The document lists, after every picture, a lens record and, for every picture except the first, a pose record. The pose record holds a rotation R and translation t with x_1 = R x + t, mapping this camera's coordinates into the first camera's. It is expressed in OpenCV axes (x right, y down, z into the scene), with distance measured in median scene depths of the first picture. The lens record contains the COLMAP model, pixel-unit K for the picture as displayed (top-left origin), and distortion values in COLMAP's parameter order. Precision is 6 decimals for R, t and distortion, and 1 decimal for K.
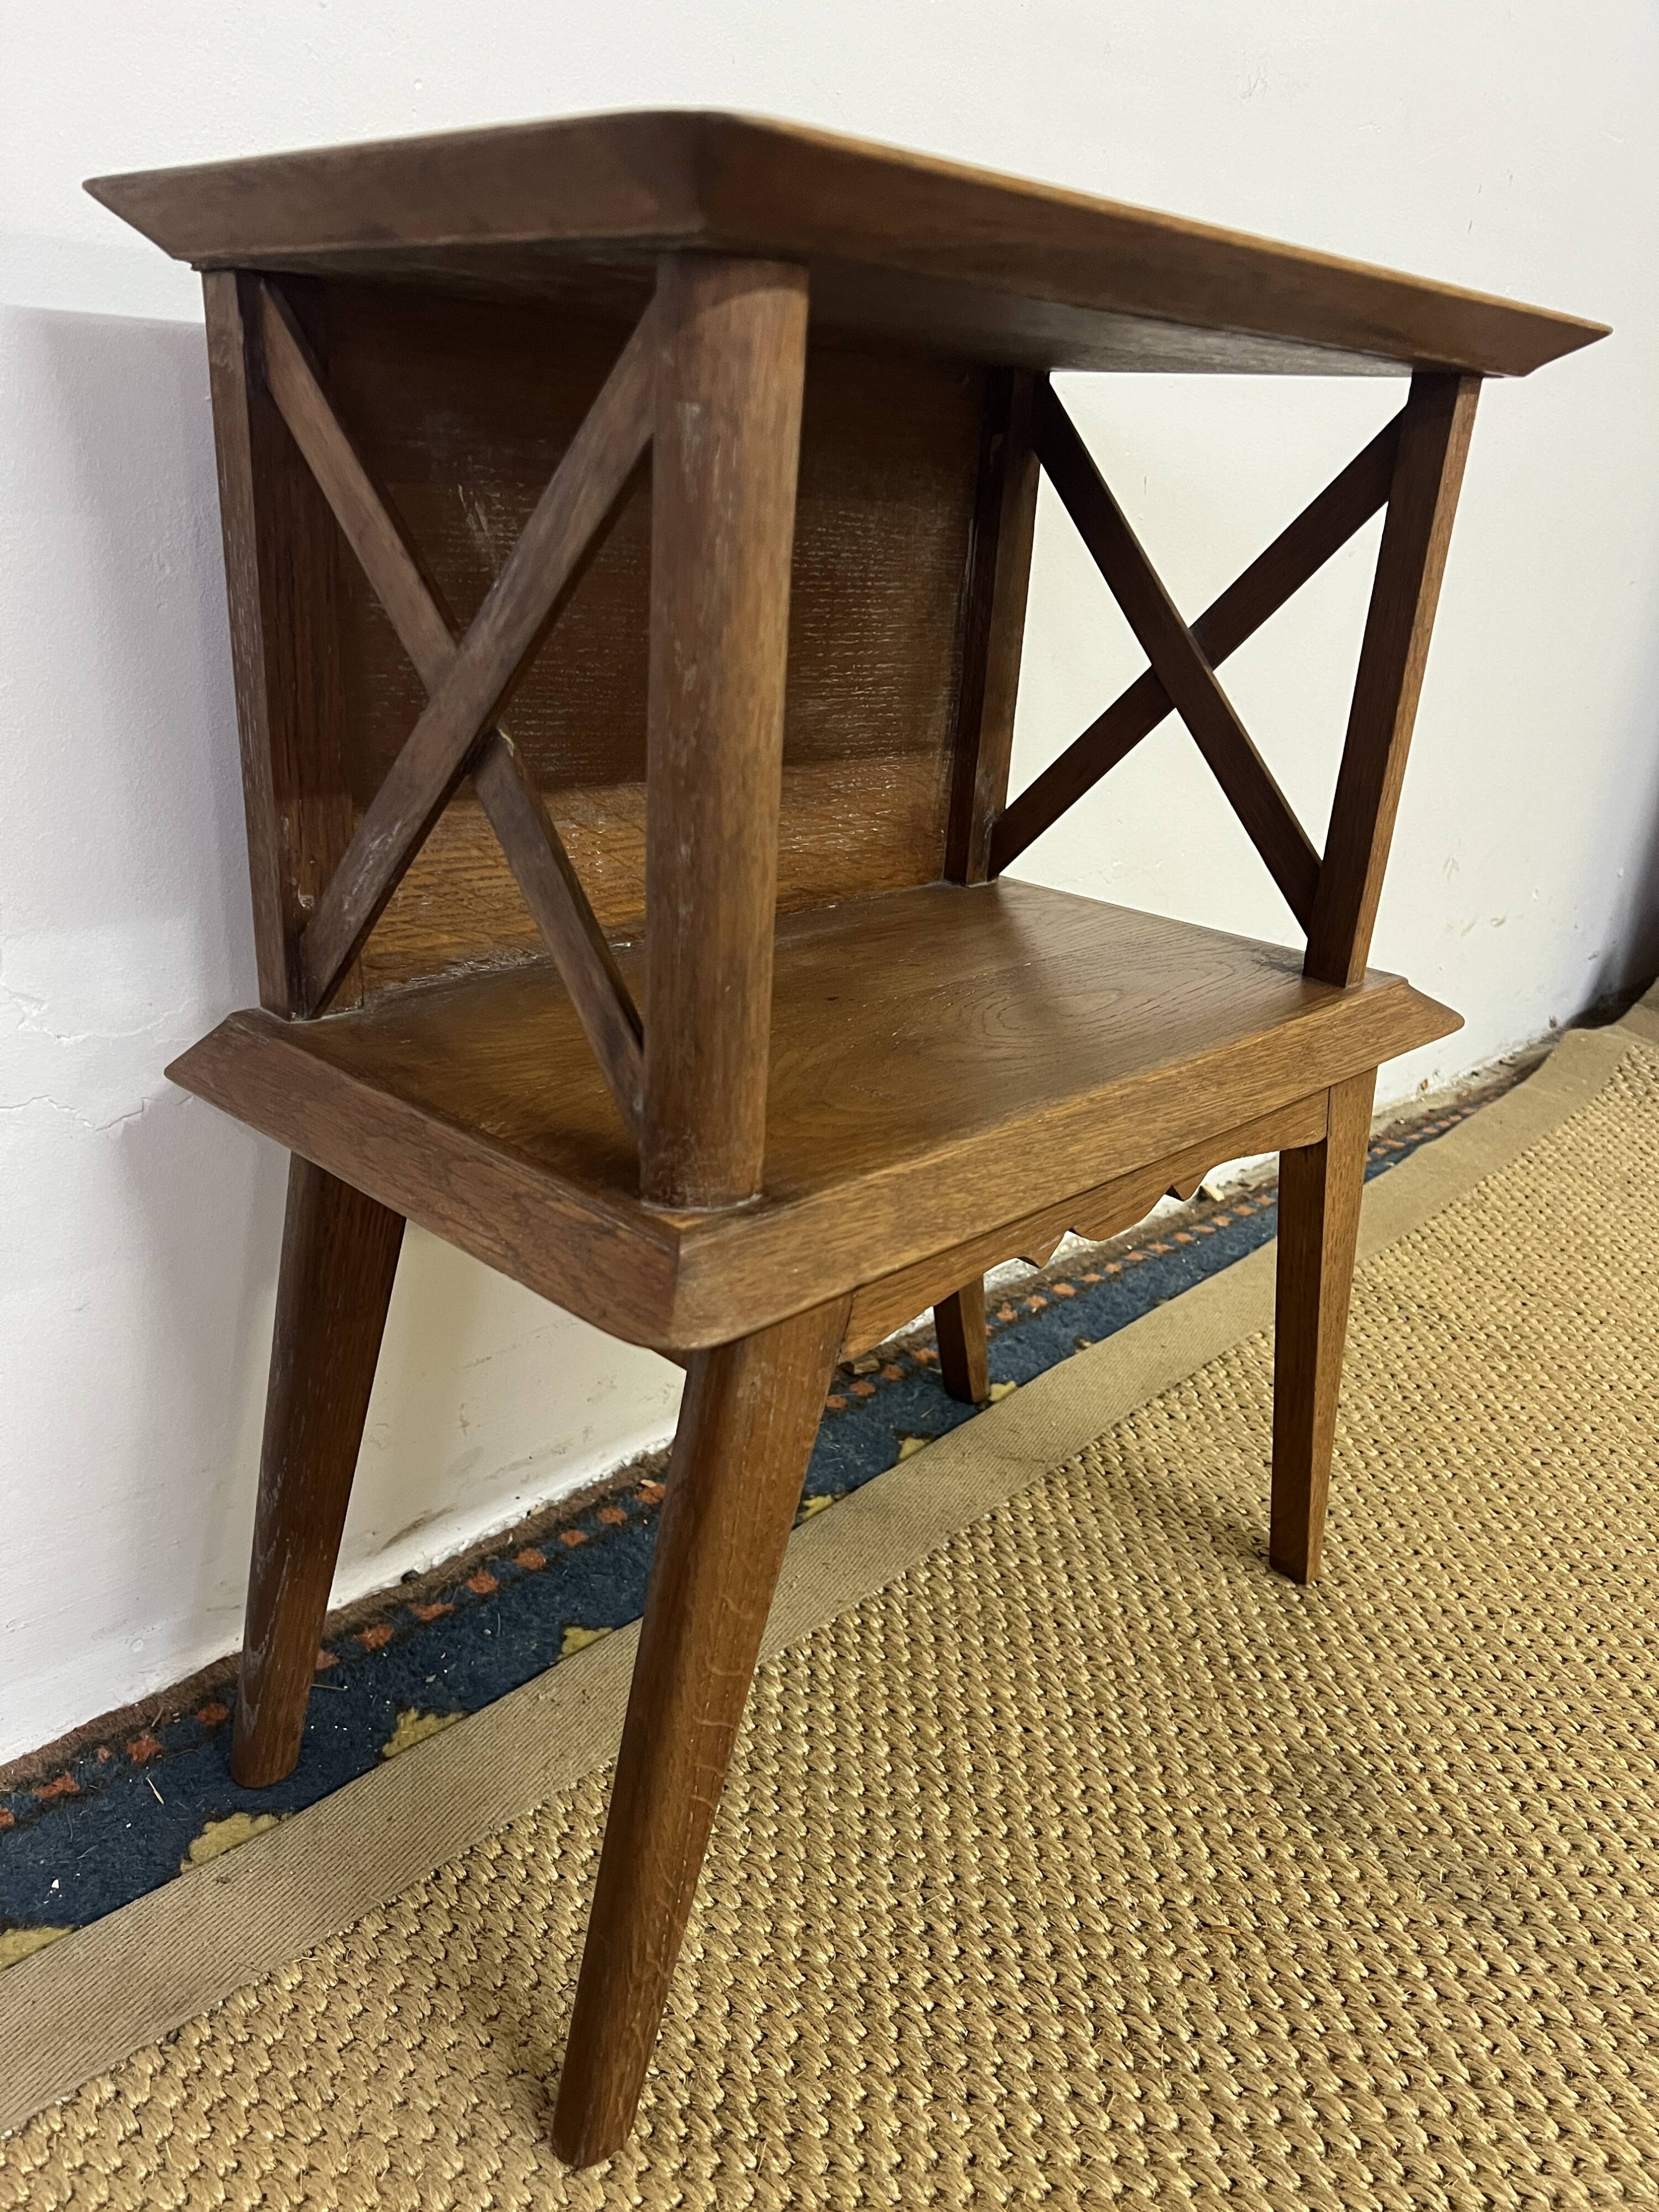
lens RADIAL K [[1672.7, 0, 826.0], [0, 1672.7, 1139.6], [0, 0, 1]] dist [0.035867, -0.024883]
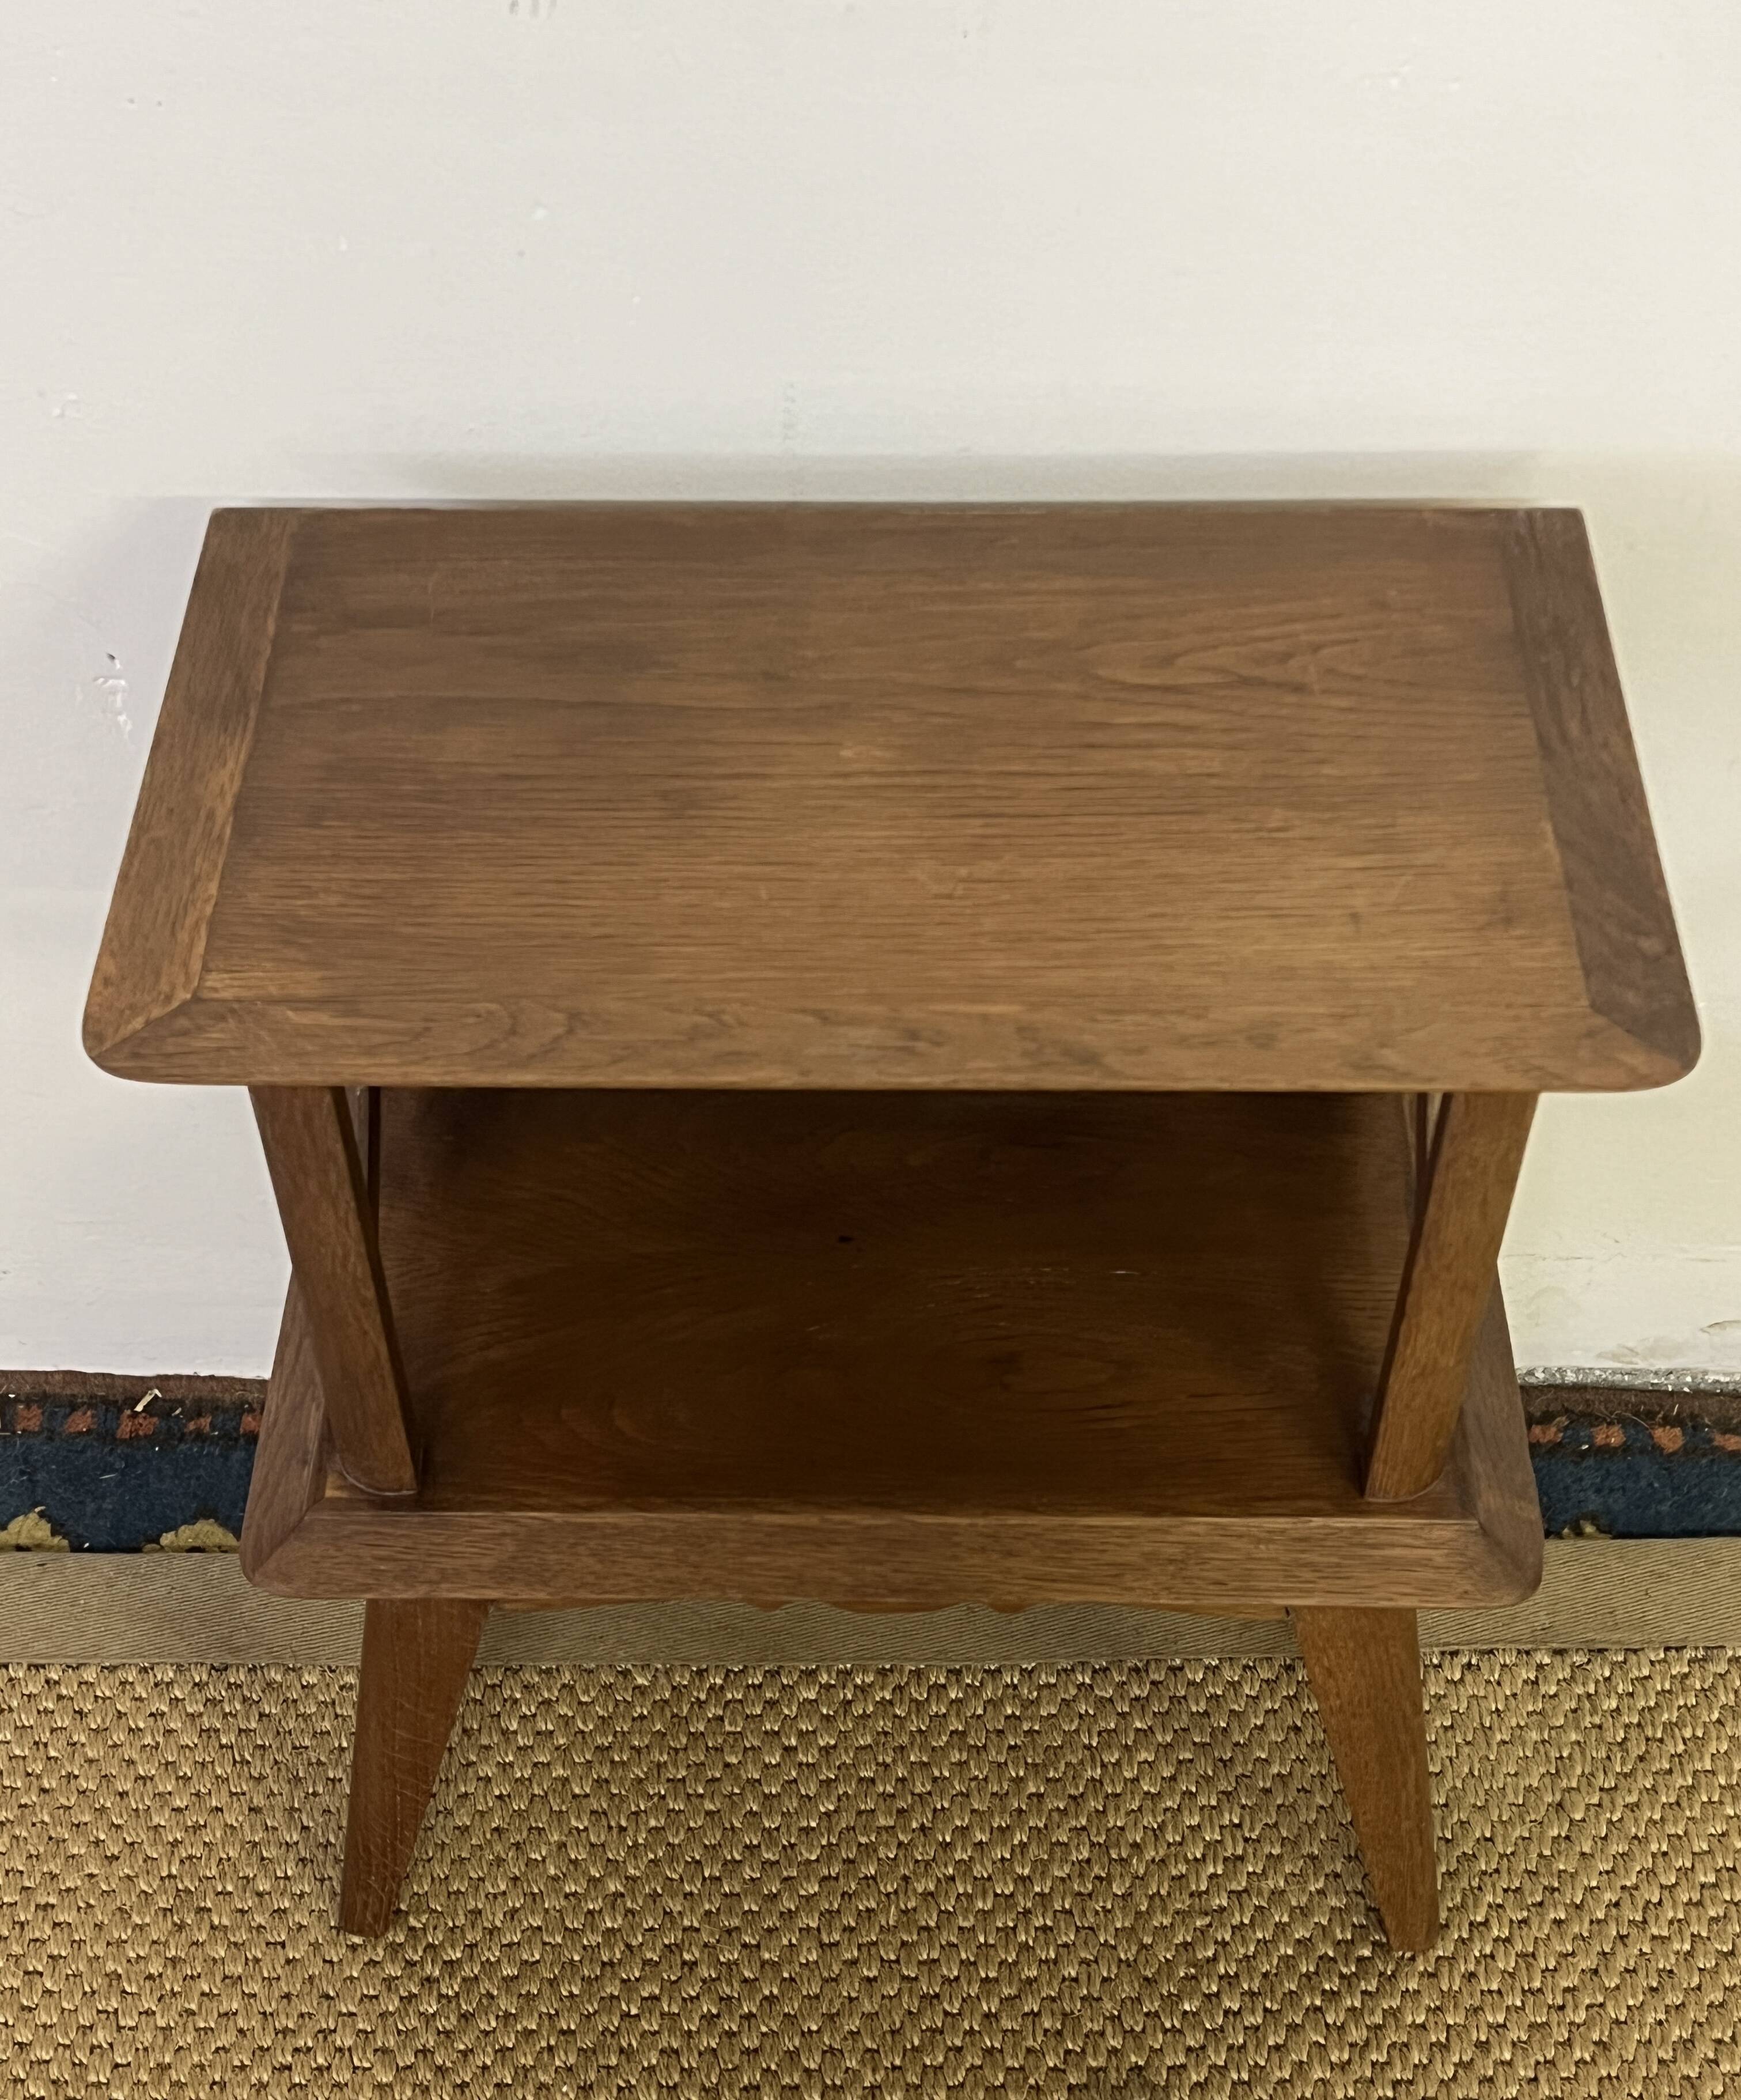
lens RADIAL K [[2923.8, 0, 860.4], [0, 2923.8, 1199.9], [0, 0, 1]] dist [0.114023, 0.000000]
pose [[0.686191, 0.509304, -0.519376, 0.912978], [-0.230049, 0.829290, 0.509270, -1.005530], [0.690087, -0.229974, 0.686216, -0.176918]]
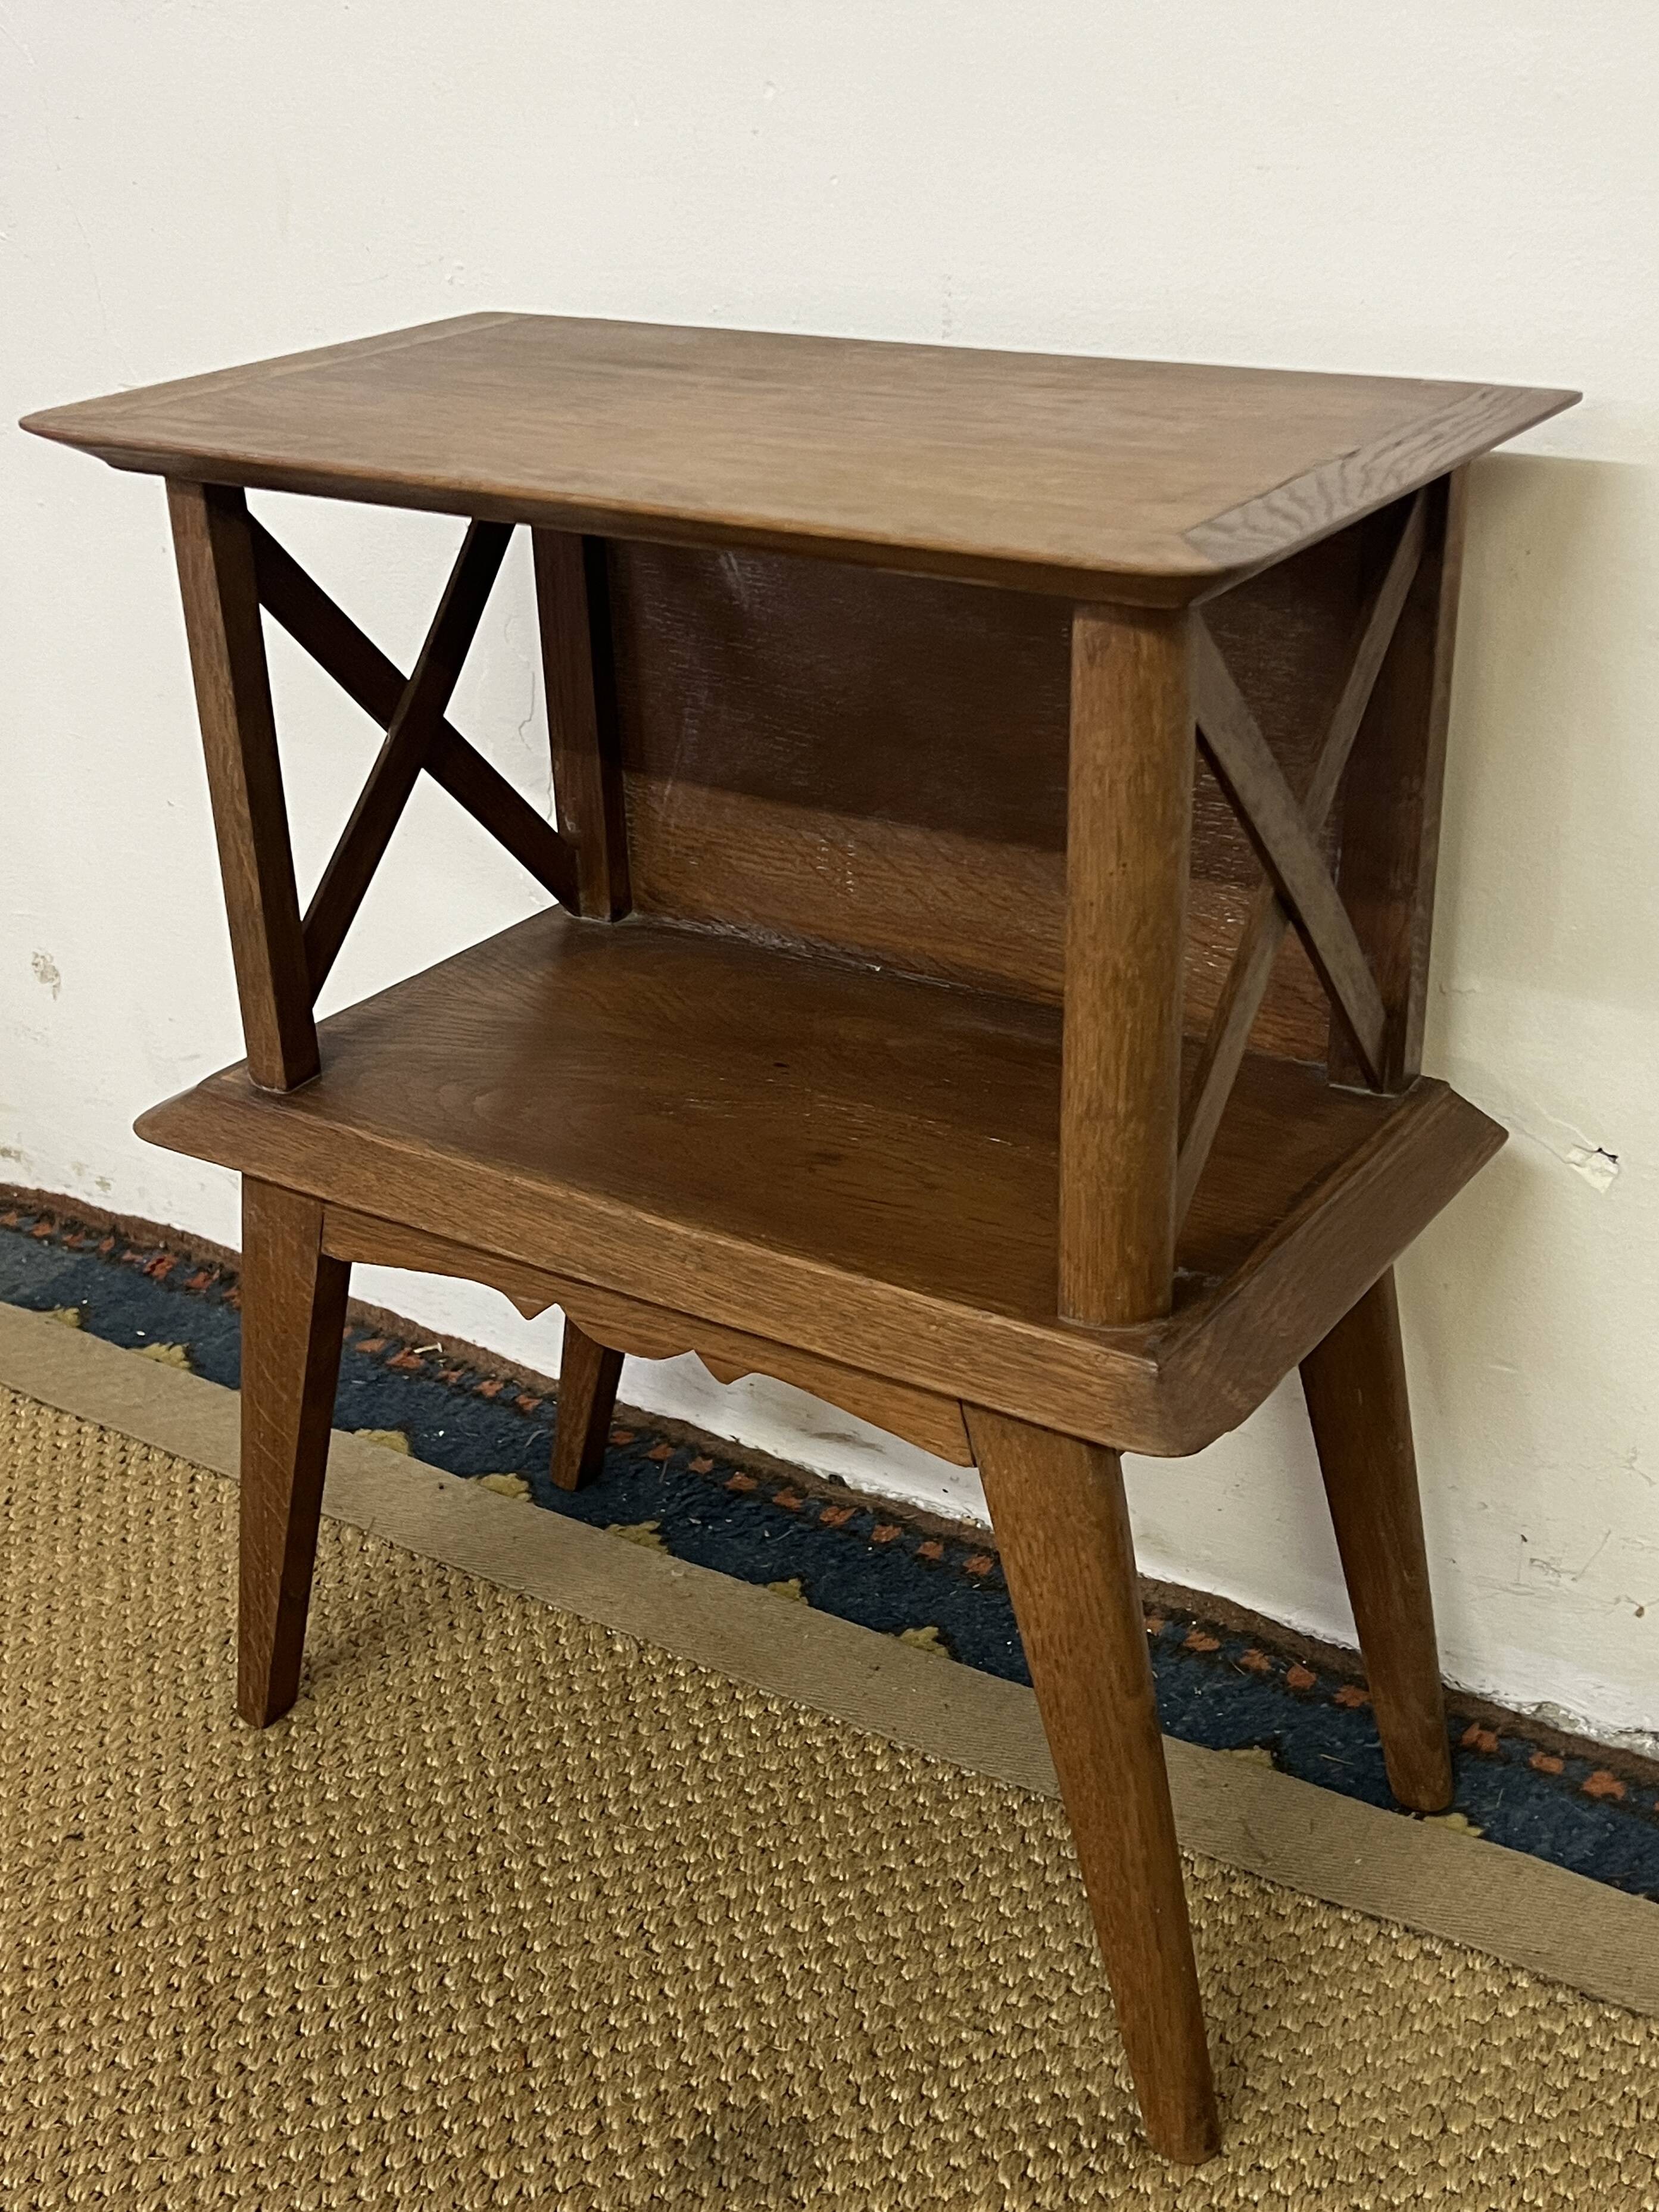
lens RADIAL K [[2584.3, 0, 777.3], [0, 2584.3, 1132.4], [0, 0, 1]] dist [0.067507, 0.000000]
pose [[0.178358, 0.371563, -0.911114, 1.461387], [-0.333355, 0.894021, 0.299335, -0.522915], [0.925777, 0.250336, 0.283318, 0.580364]]
